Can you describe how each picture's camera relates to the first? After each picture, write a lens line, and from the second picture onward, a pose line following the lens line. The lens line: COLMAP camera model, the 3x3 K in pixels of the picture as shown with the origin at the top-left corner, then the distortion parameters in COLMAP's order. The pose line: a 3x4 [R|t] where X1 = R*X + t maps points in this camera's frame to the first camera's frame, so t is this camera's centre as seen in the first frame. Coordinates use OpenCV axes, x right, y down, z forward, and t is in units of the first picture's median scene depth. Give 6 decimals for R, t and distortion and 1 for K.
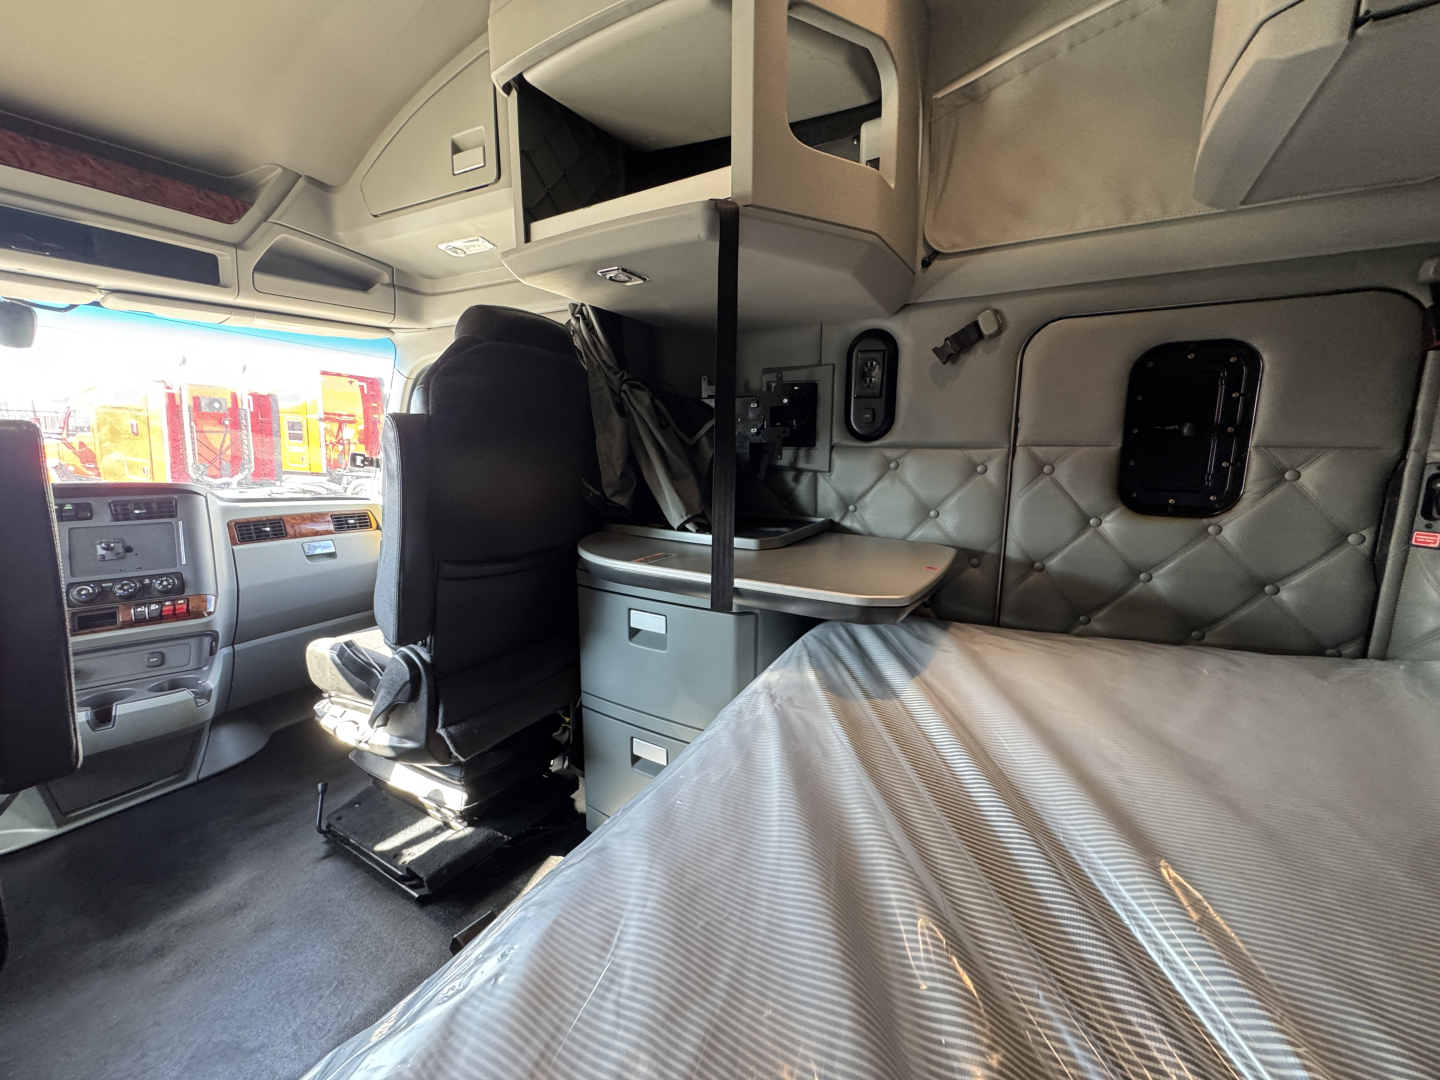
lens RADIAL K [[575.6, 0, 717.3], [0, 575.6, 540.5], [0, 0, 1]] dist [-0.001652, -0.000448]
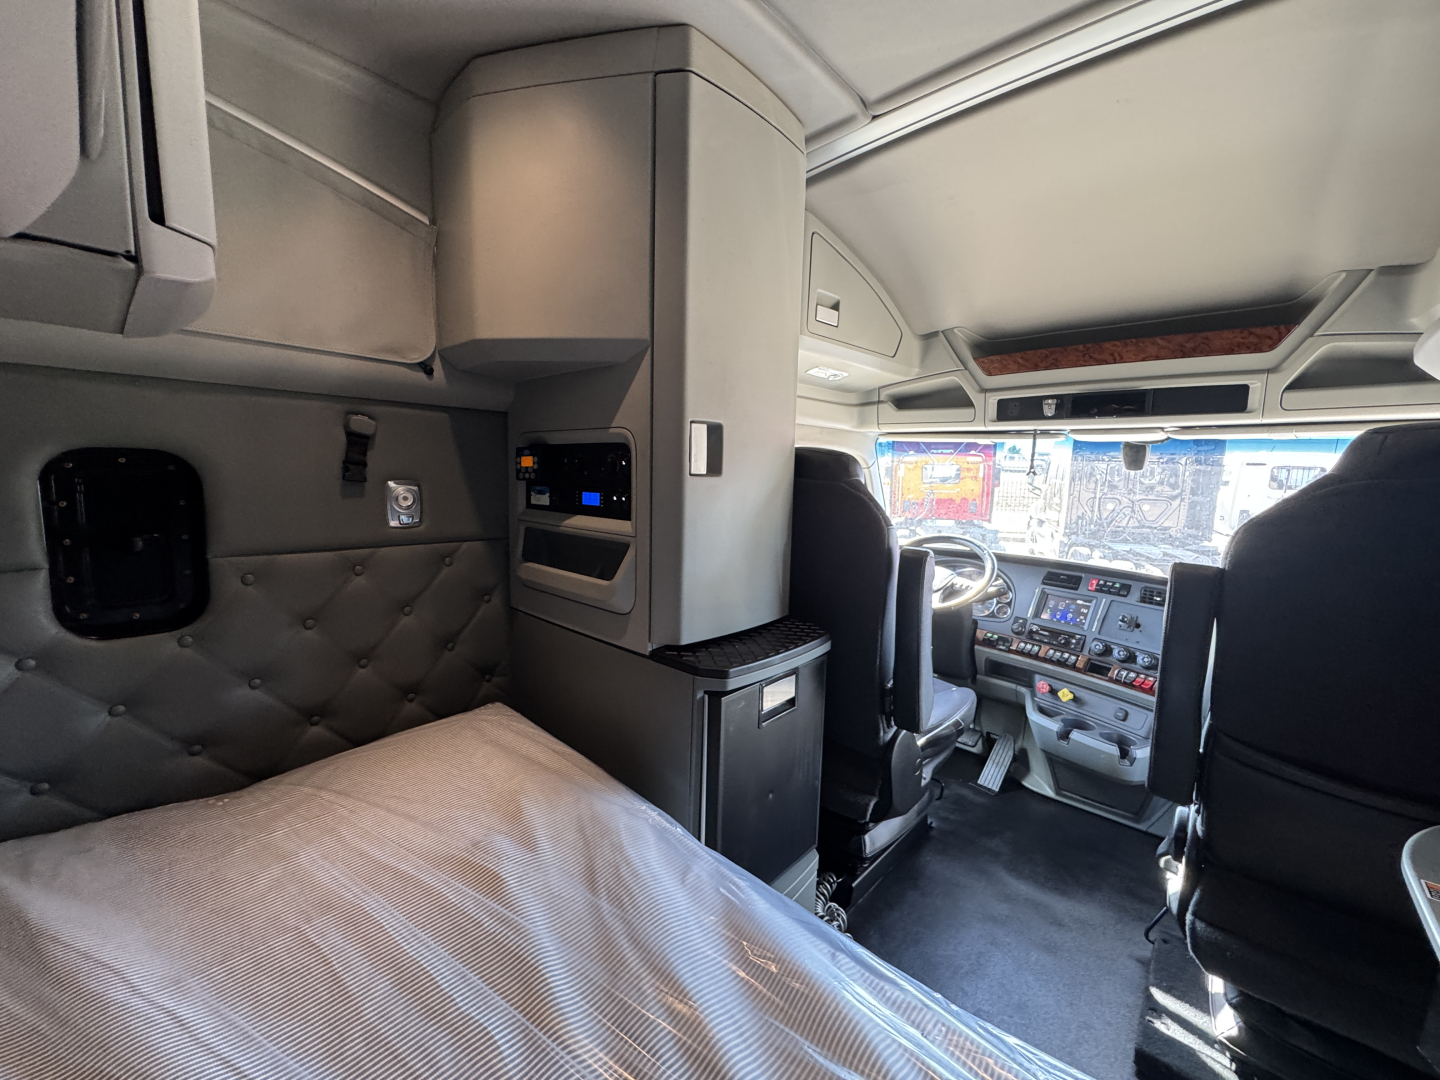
lens RADIAL K [[575.6, 0, 722.8], [0, 575.6, 535.8], [0, 0, 1]] dist [-0.001652, -0.000448]
pose [[-0.203972, 0.100953, -0.973758, 0.388176], [-0.193750, 0.970832, 0.141234, -0.183654], [0.959613, 0.217473, -0.178463, 0.311644]]
